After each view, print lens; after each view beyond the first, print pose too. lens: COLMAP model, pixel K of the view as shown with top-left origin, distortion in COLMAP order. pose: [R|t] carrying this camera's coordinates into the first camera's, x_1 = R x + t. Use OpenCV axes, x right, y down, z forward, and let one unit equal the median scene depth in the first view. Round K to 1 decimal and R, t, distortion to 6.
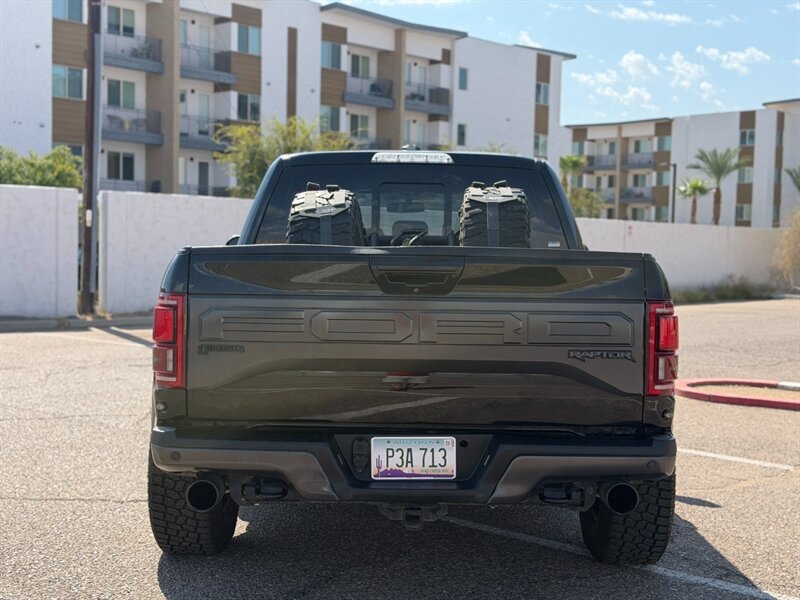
lens RADIAL K [[1122.6, 0, 397.1], [0, 1122.6, 298.5], [0, 0, 1]] dist [0.120560, 0.000000]
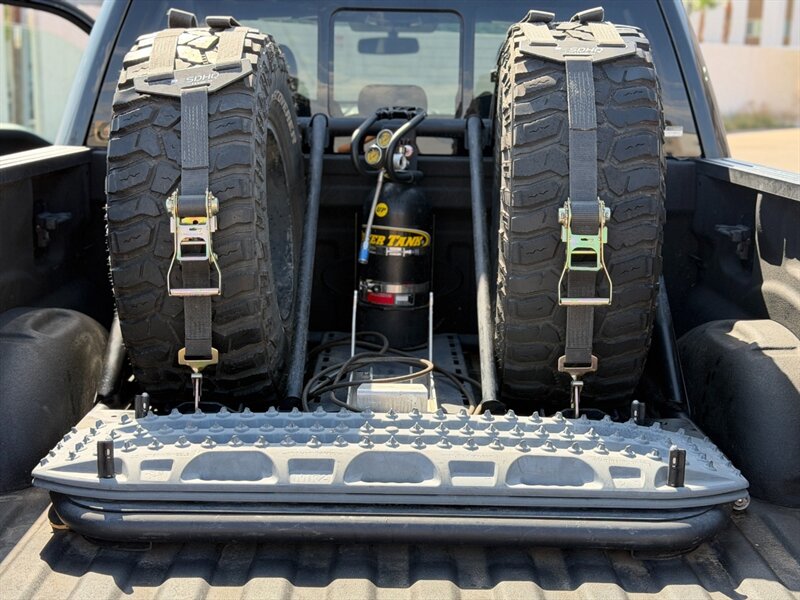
lens RADIAL K [[1122.6, 0, 394.9], [0, 1122.6, 298.3], [0, 0, 1]] dist [0.120560, 0.000000]
pose [[0.999971, 0.002401, 0.007237, 0.009436], [-0.003515, 0.987404, 0.158178, -0.057554], [-0.006766, -0.158198, 0.987384, 0.498933]]
